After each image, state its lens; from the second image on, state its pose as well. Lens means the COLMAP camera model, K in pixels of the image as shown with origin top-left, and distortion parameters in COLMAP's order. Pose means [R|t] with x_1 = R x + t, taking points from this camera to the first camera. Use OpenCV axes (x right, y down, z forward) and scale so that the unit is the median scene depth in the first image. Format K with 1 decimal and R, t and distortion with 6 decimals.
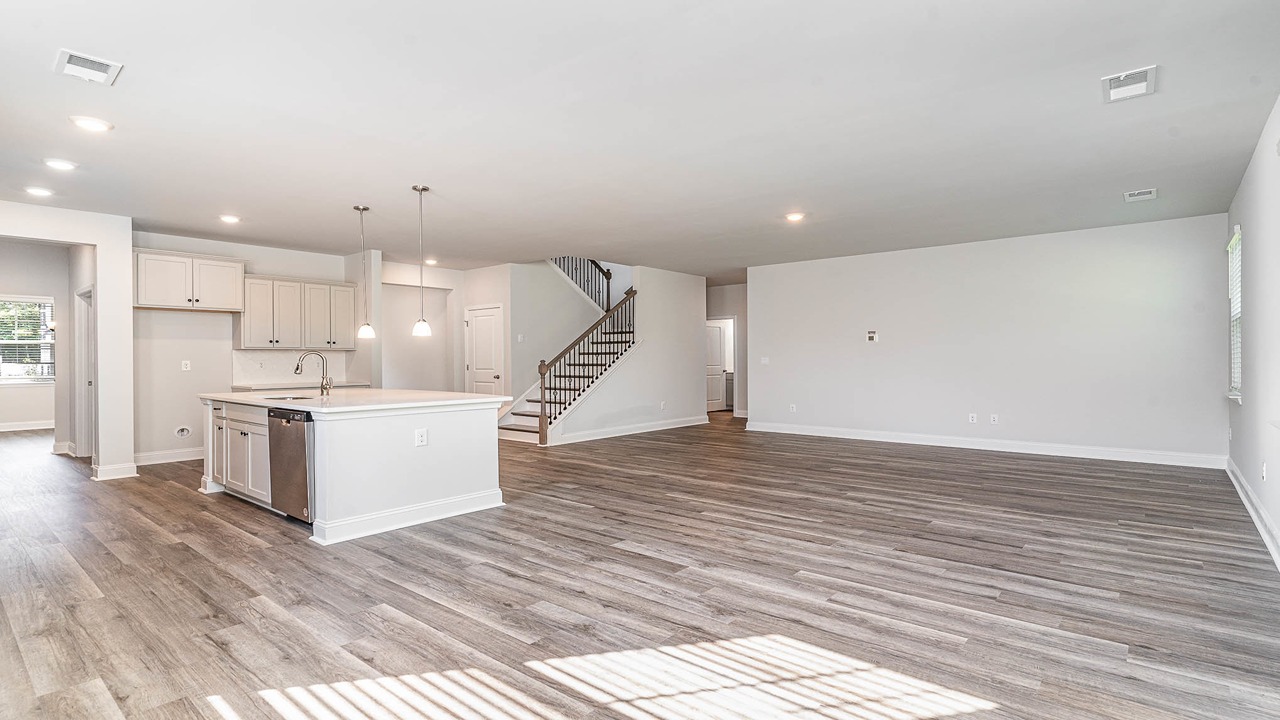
lens RADIAL K [[616.7, 0, 648.2], [0, 616.7, 357.2], [0, 0, 1]] dist [-0.000472, -0.001629]
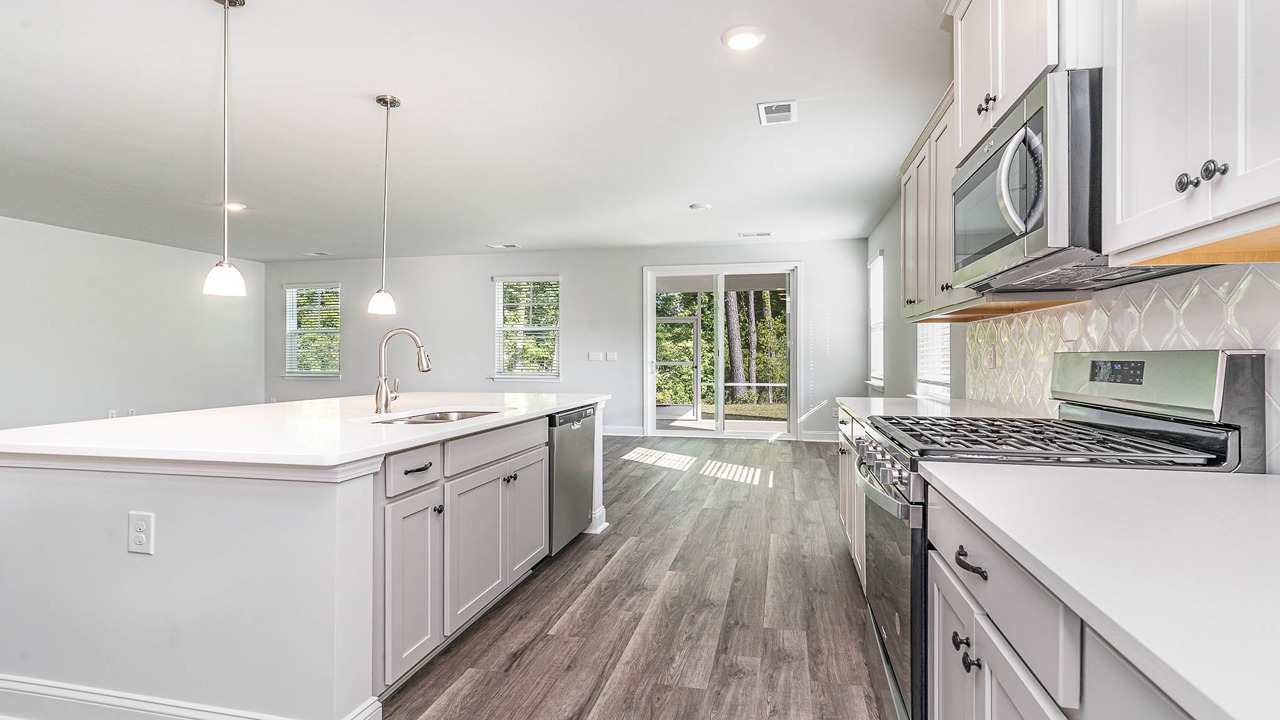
lens RADIAL K [[616.7, 0, 631.3], [0, 616.7, 359.4], [0, 0, 1]] dist [-0.000472, -0.001629]
pose [[-0.436070, 0.004965, 0.899899, -2.022383], [0.002300, 0.999988, -0.004403, 0.035711], [-0.899910, 0.000150, -0.436076, 1.927050]]
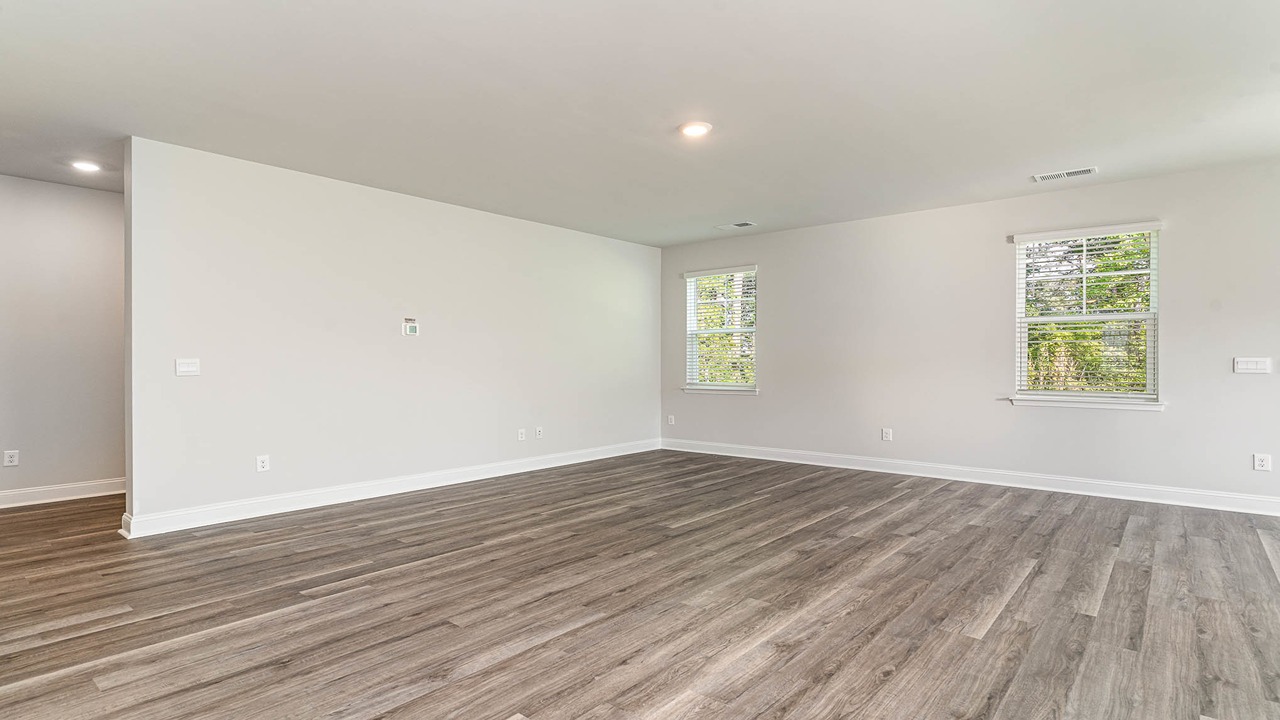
lens RADIAL K [[616.7, 0, 619.9], [0, 616.7, 367.0], [0, 0, 1]] dist [-0.000472, -0.001629]
pose [[0.035804, 0.000234, 0.999359, -0.869898], [-0.002715, 0.999996, -0.000137, 0.017069], [-0.999355, -0.002708, 0.035805, 2.351745]]
